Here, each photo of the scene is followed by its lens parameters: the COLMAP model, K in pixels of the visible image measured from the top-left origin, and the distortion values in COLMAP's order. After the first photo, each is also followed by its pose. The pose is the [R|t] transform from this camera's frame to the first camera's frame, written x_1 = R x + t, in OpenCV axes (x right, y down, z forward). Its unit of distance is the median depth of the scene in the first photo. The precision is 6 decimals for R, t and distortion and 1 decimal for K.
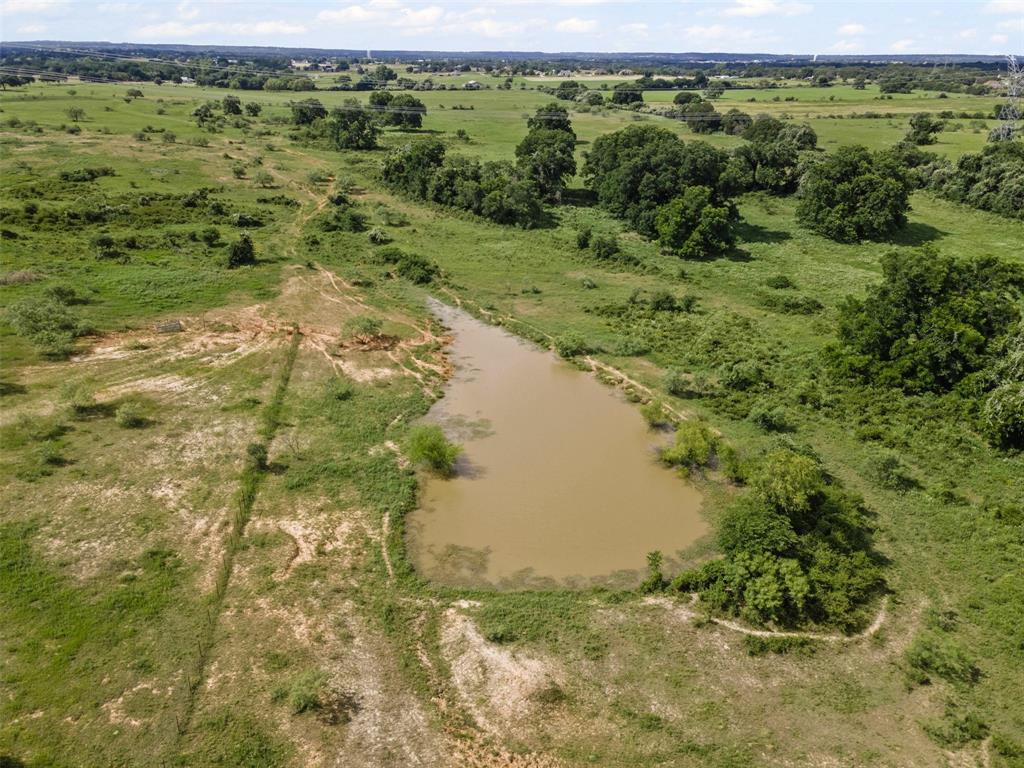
lens RADIAL K [[741.1, 0, 512.0], [0, 741.1, 384.0], [0, 0, 1]] dist [0.007797, 0.062415]
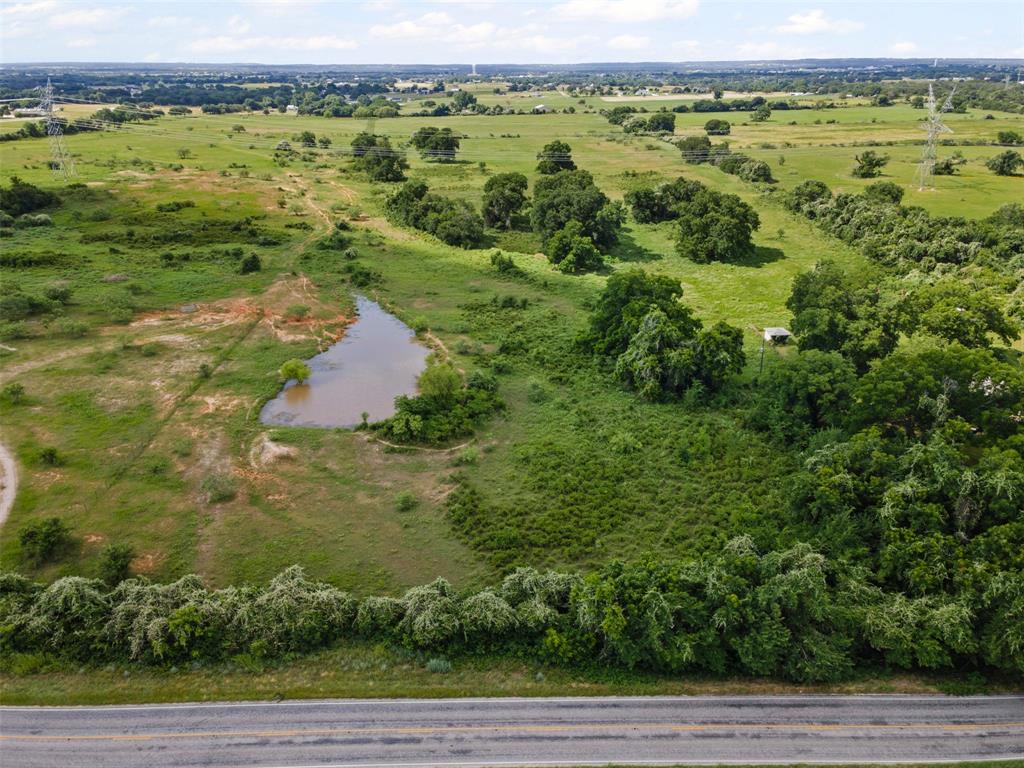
lens RADIAL K [[750.9, 0, 516.8], [0, 750.9, 354.8], [0, 0, 1]] dist [0.006095, 0.082506]
pose [[0.991701, 0.029528, -0.125127, 0.299282], [-0.035830, 0.998184, -0.048416, 0.050751], [0.123470, 0.052498, 0.990959, -0.362221]]
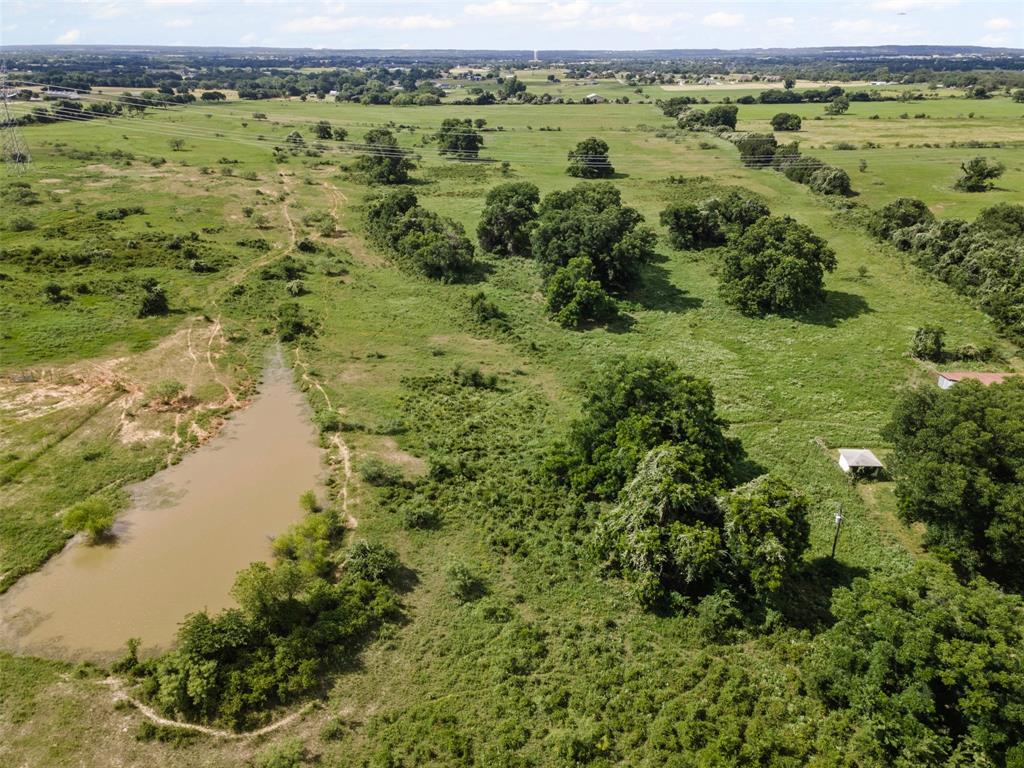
lens RADIAL K [[739.1, 0, 512.0], [0, 739.1, 384.0], [0, 0, 1]] dist [0.009404, 0.057958]
pose [[0.977304, 0.077585, -0.197122, 0.342202], [-0.077138, 0.996971, 0.009957, -0.084977], [0.197297, 0.005475, 0.980328, -0.028441]]
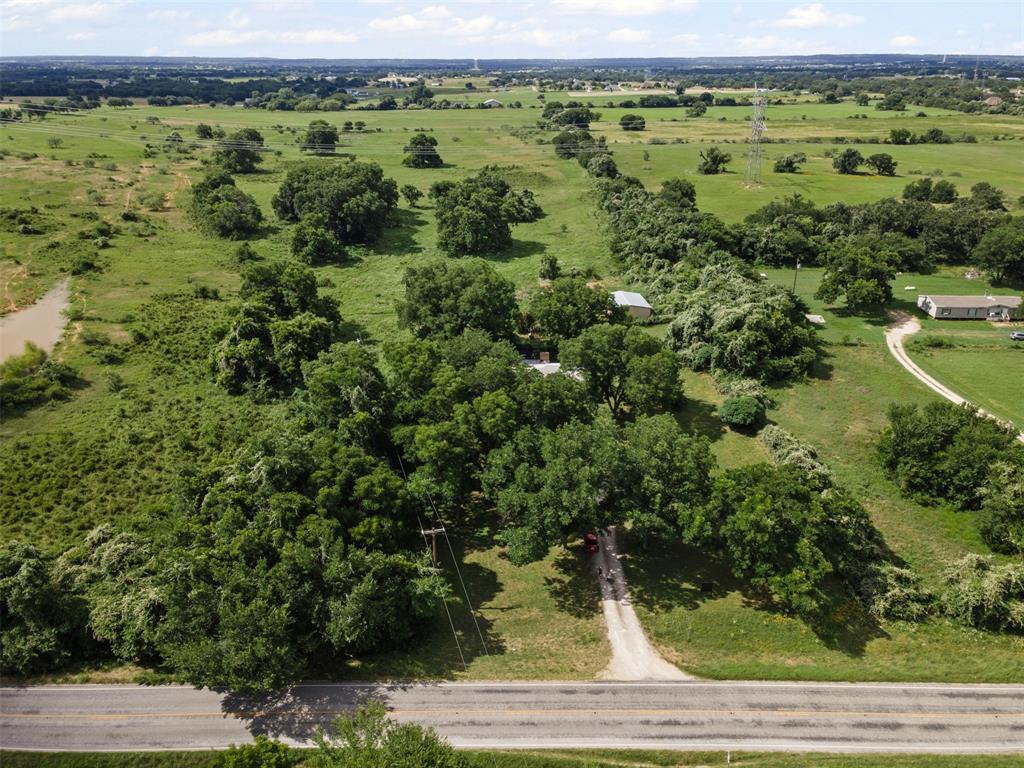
lens RADIAL K [[739.1, 0, 512.0], [0, 739.1, 384.0], [0, 0, 1]] dist [0.009404, 0.057958]
pose [[0.988677, 0.046601, -0.142642, 0.756740], [-0.047601, 0.998860, -0.003605, 0.035864], [0.142311, 0.010354, 0.989768, -0.284143]]
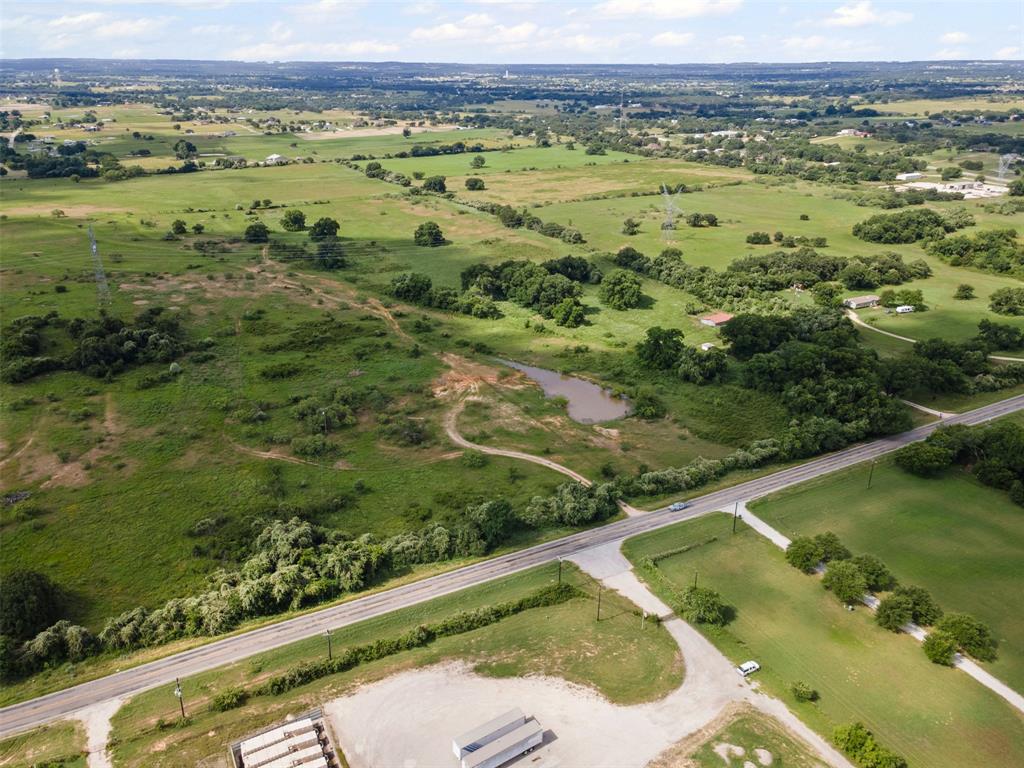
lens RADIAL K [[741.4, 0, 485.1], [0, 741.4, 384.2], [0, 0, 1]] dist [0.026012, -0.000938]
pose [[0.944278, -0.145906, 0.295044, -0.720398], [0.148173, 0.988851, 0.014788, -0.054732], [-0.293912, 0.029753, 0.955369, -1.171022]]
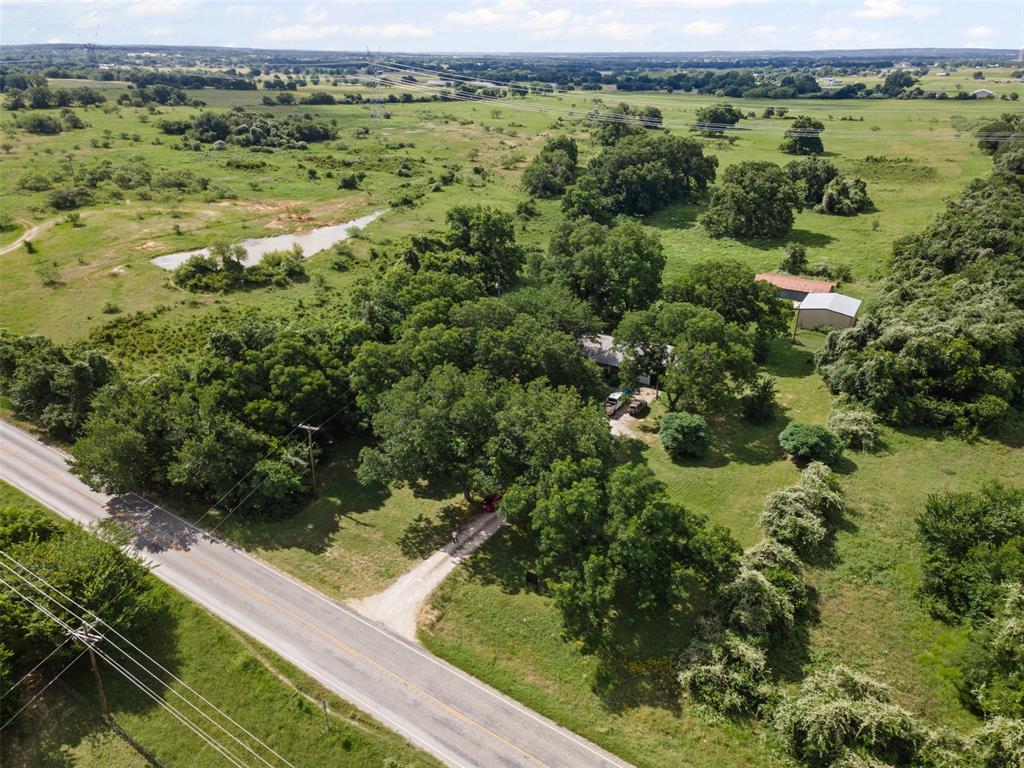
lens RADIAL K [[727.7, 0, 520.9], [0, 727.7, 401.3], [0, 0, 1]] dist [0.005895, 0.069014]
pose [[0.729433, 0.287101, -0.620887, 1.054276], [-0.274503, 0.954226, 0.118746, 0.014821], [0.626558, 0.083818, 0.774854, -0.119625]]
